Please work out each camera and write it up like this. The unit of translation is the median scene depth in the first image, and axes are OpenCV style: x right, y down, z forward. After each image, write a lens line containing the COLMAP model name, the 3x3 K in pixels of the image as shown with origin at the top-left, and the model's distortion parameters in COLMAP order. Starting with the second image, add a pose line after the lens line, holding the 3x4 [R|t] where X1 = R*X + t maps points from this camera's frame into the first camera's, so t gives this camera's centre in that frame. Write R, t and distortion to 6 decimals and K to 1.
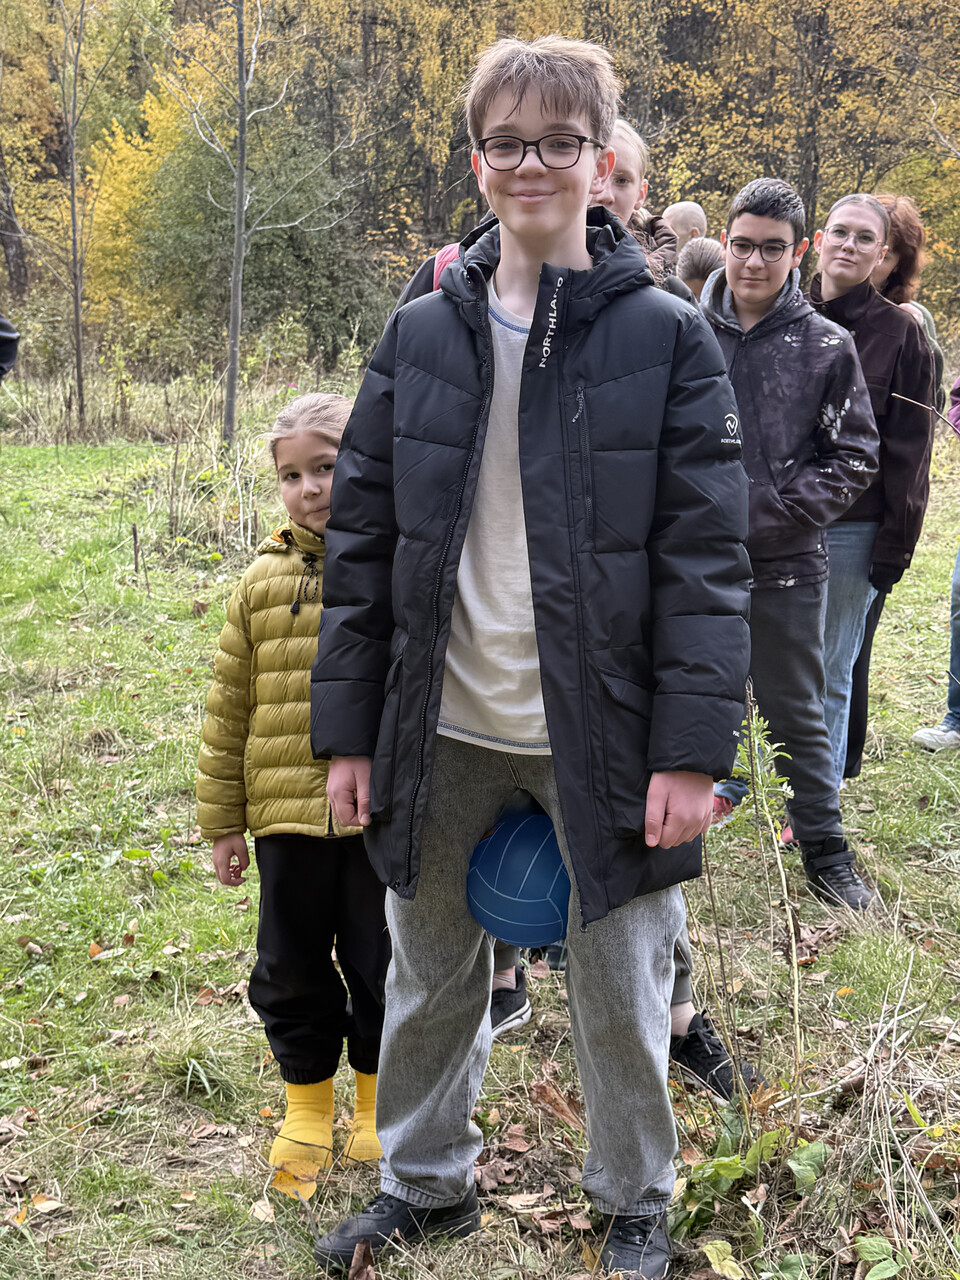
lens RADIAL K [[1714.4, 0, 480.0], [0, 1714.4, 640.0], [0, 0, 1]] dist [0.149505, -0.014794]
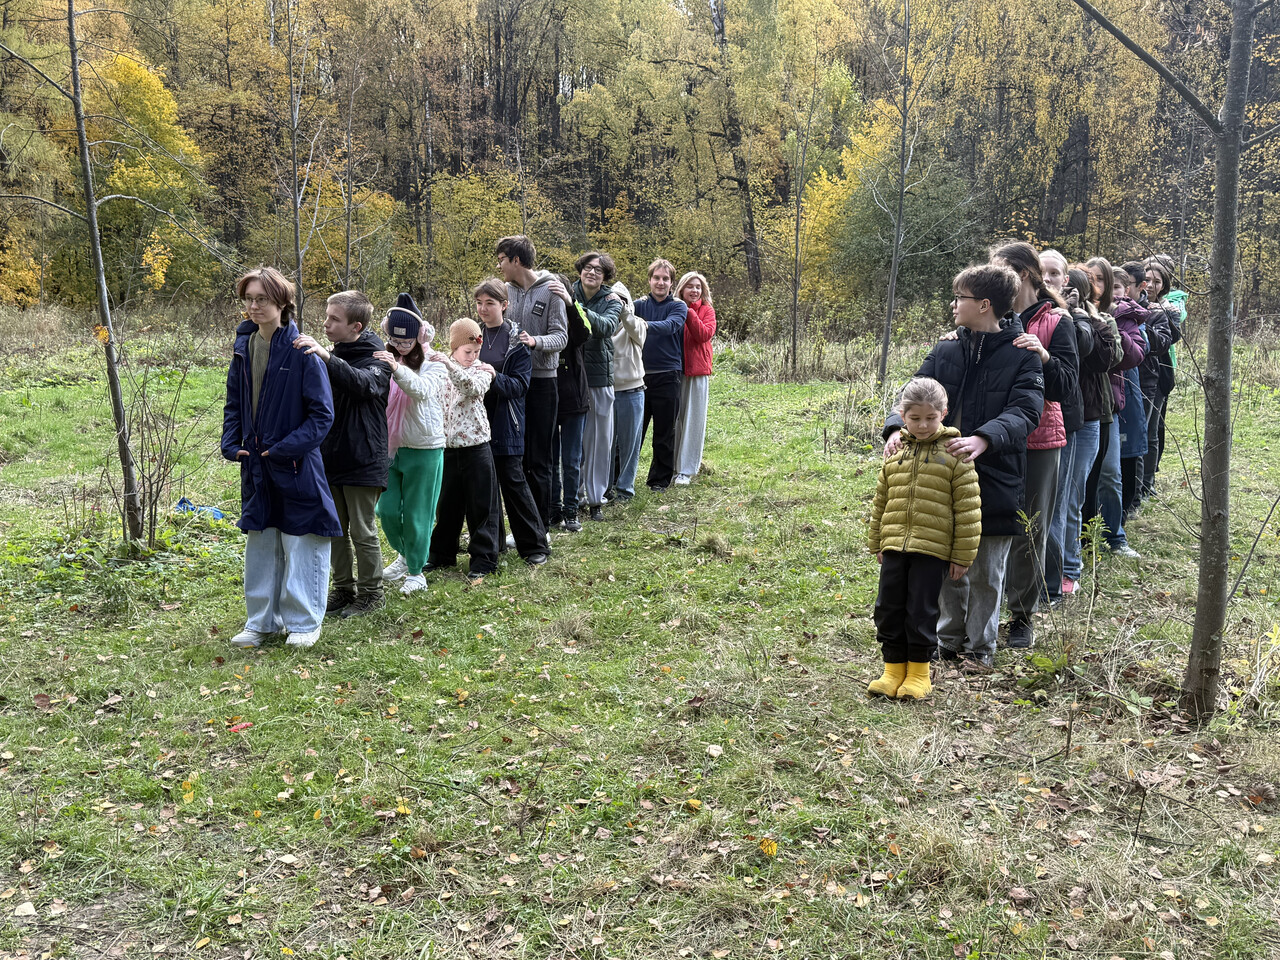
lens RADIAL K [[1257.8, 0, 640.0], [0, 1257.8, 480.0], [0, 0, 1]] dist [0.096753, -0.003308]
pose [[0.943283, 0.034115, -0.330232, 0.027341], [-0.045171, 0.998644, -0.025861, 0.014855], [0.328902, 0.039311, 0.943545, -0.153077]]
